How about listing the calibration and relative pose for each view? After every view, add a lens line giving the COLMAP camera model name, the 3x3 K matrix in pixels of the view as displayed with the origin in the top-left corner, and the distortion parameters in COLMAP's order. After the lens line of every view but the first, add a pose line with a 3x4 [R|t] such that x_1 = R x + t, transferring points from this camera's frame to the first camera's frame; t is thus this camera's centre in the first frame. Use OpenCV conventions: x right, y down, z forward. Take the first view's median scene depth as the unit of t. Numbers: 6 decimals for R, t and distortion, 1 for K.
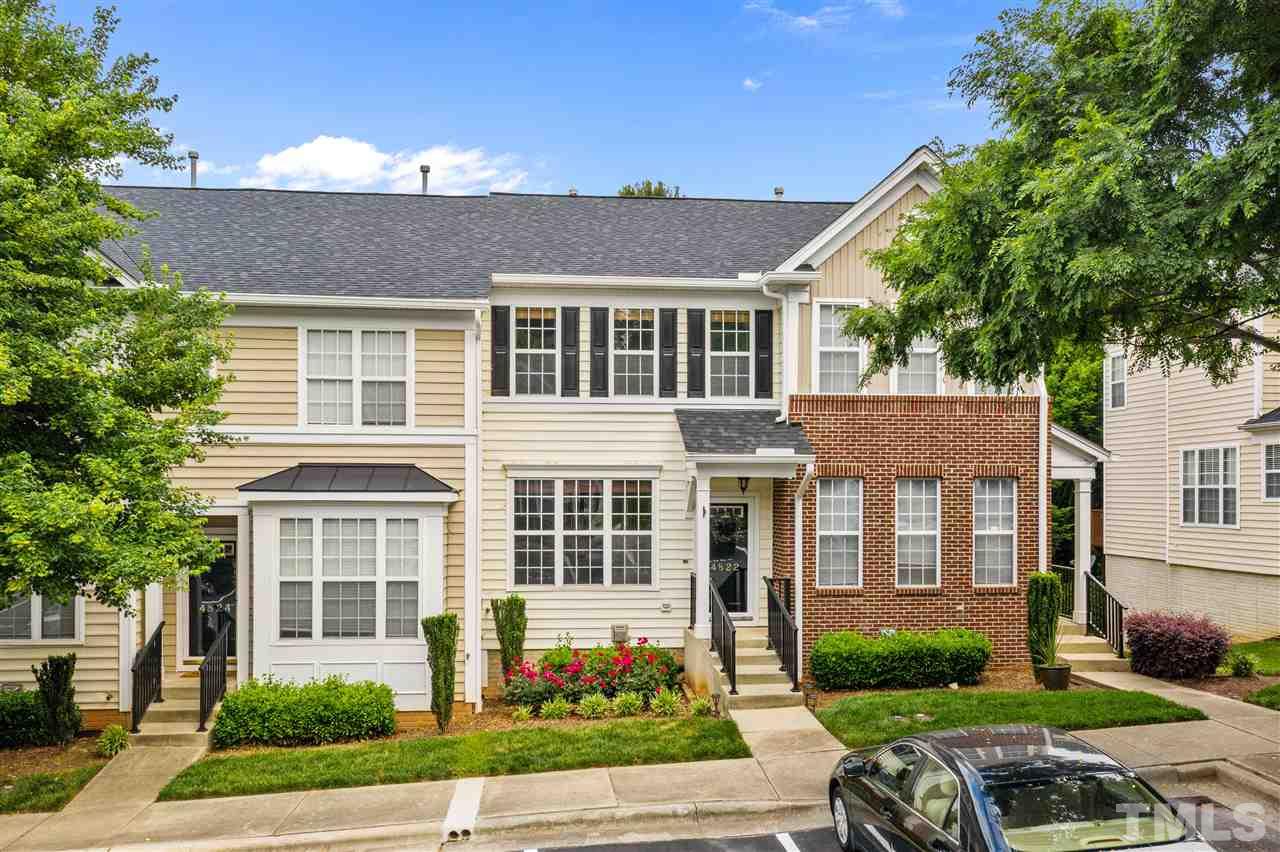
lens RADIAL K [[1056.5, 0, 655.5], [0, 1056.5, 491.5], [0, 0, 1]] dist [-0.022319, 0.032763]
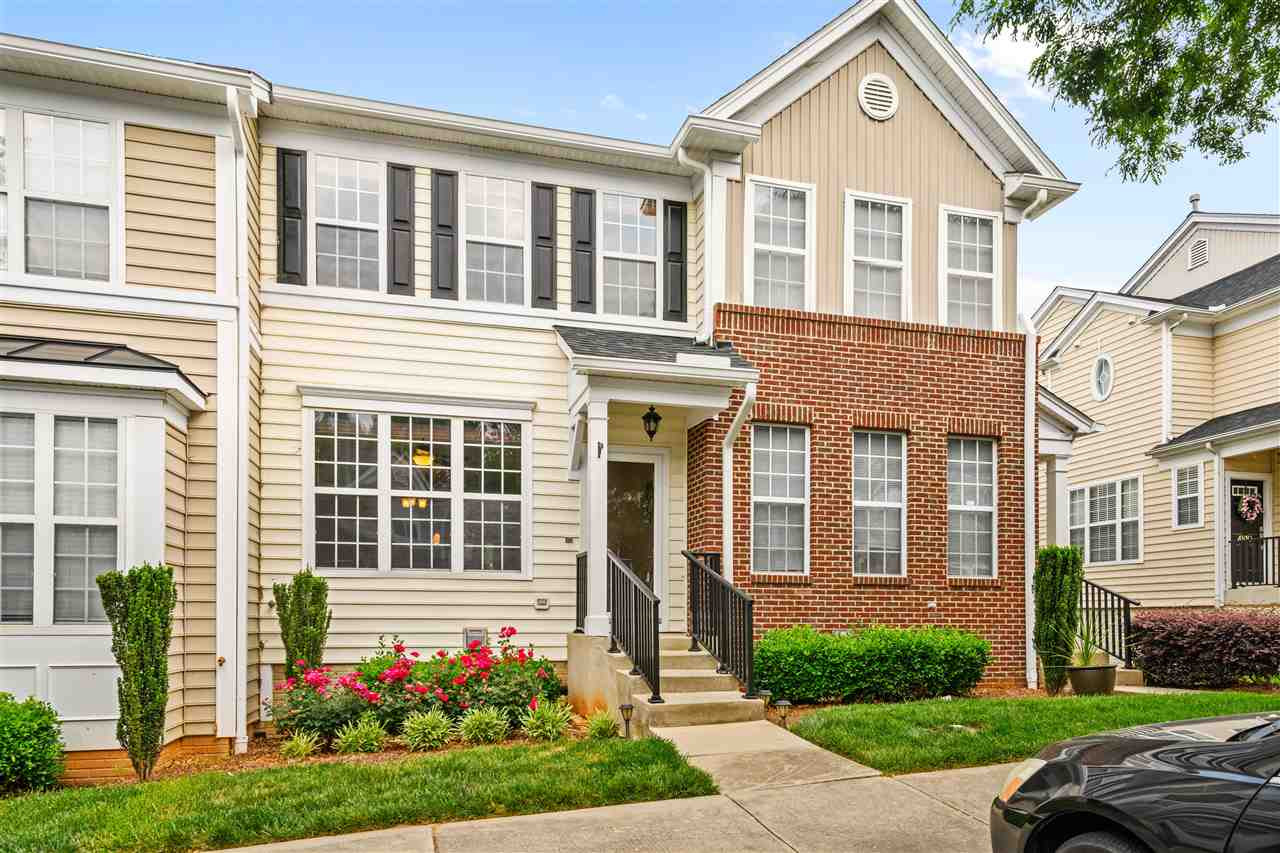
lens RADIAL K [[826.4, 0, 647.7], [0, 826.4, 613.5], [0, 0, 1]] dist [0.029007, -0.003888]
pose [[0.988395, 0.000376, 0.151903, -0.004280], [0.001373, 0.999934, -0.011411, 0.128702], [-0.151897, 0.011487, 0.988330, 0.460508]]
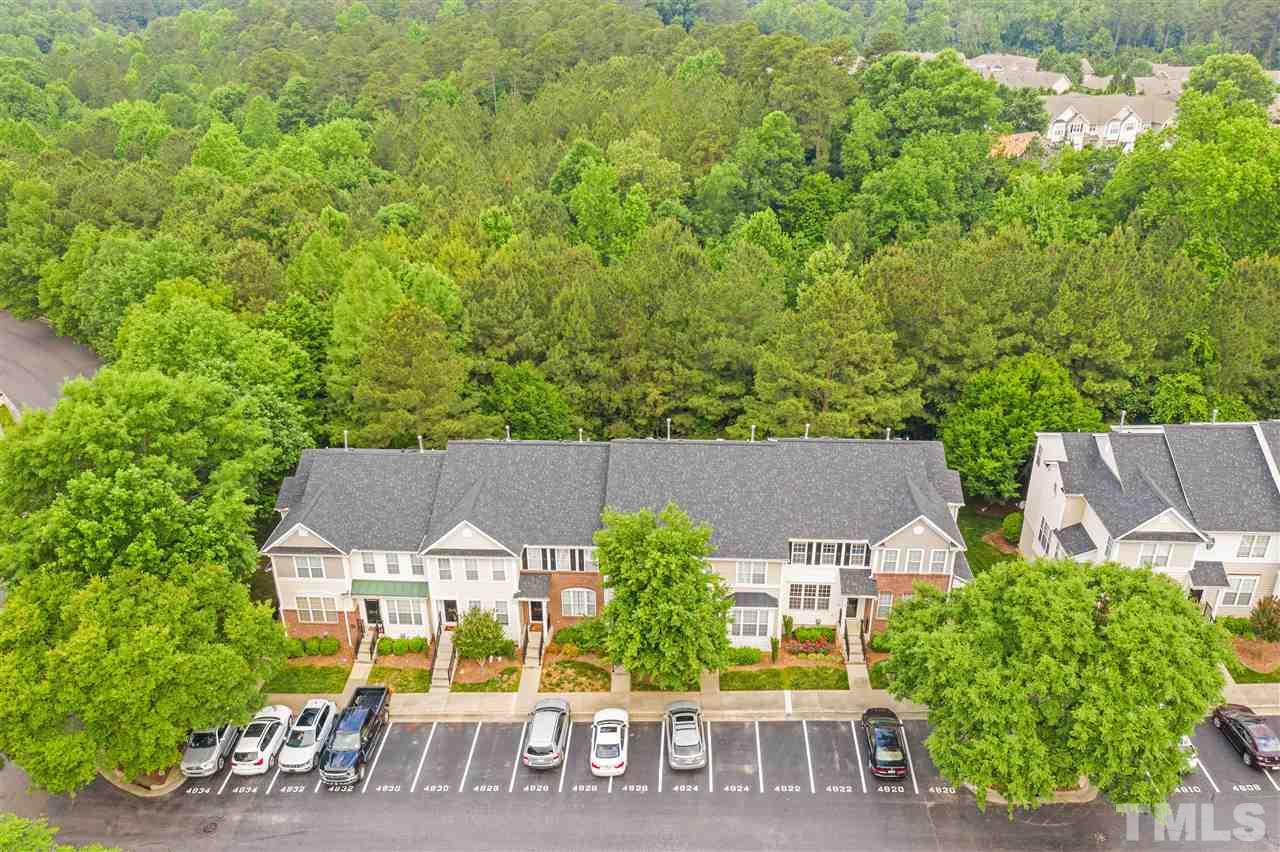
lens RADIAL K [[1056.5, 0, 645.5], [0, 1056.5, 424.4], [0, 0, 1]] dist [-0.022319, 0.032763]
pose [[0.989166, 0.065735, -0.131261, -0.192107], [0.001163, 0.890606, 0.454774, -2.124383], [0.146796, -0.449999, 0.880881, -1.947720]]
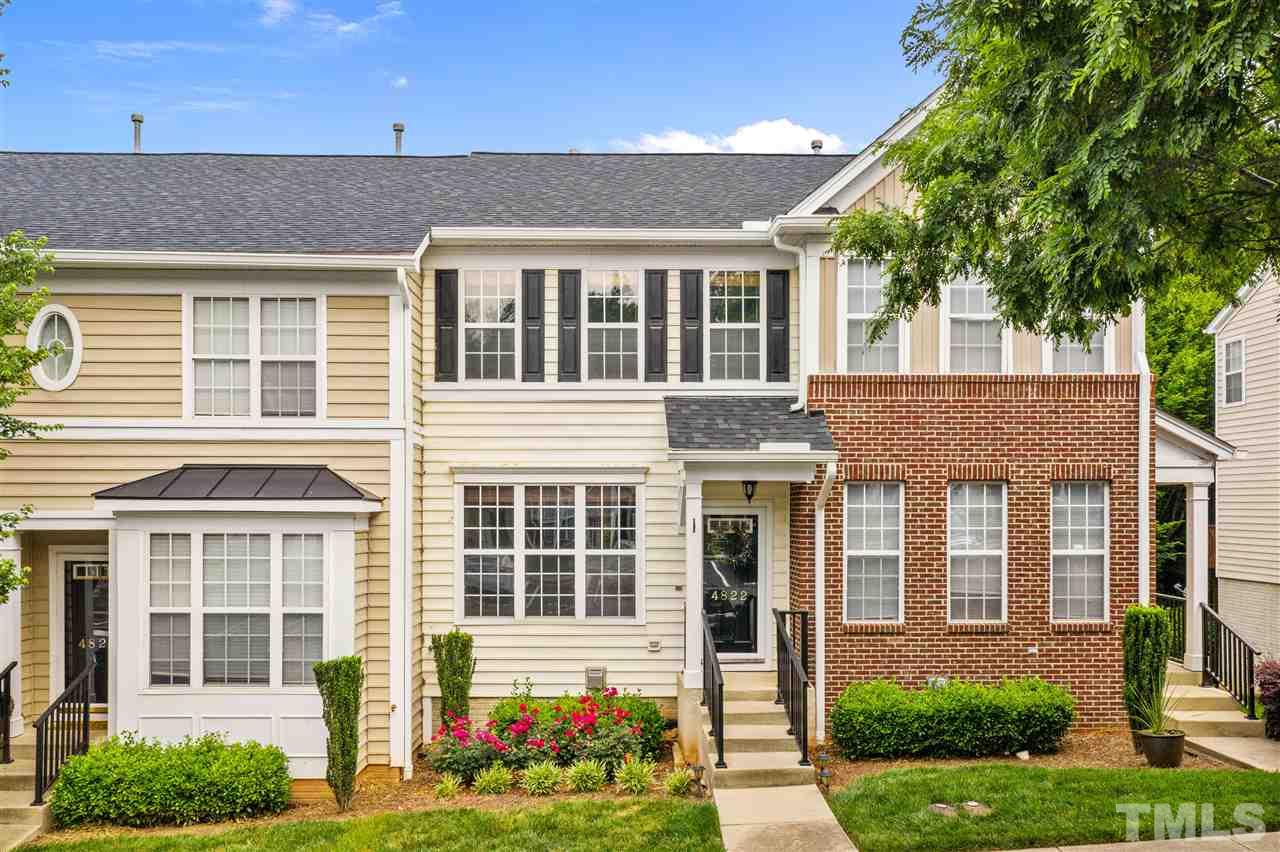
lens RADIAL K [[1056.5, 0, 655.0], [0, 1056.5, 506.4], [0, 0, 1]] dist [-0.022319, 0.032763]
pose [[0.996890, -0.001897, -0.078780, 0.077118], [0.001703, 0.999995, -0.002540, 0.007114], [0.078785, 0.002398, 0.996889, 0.219330]]
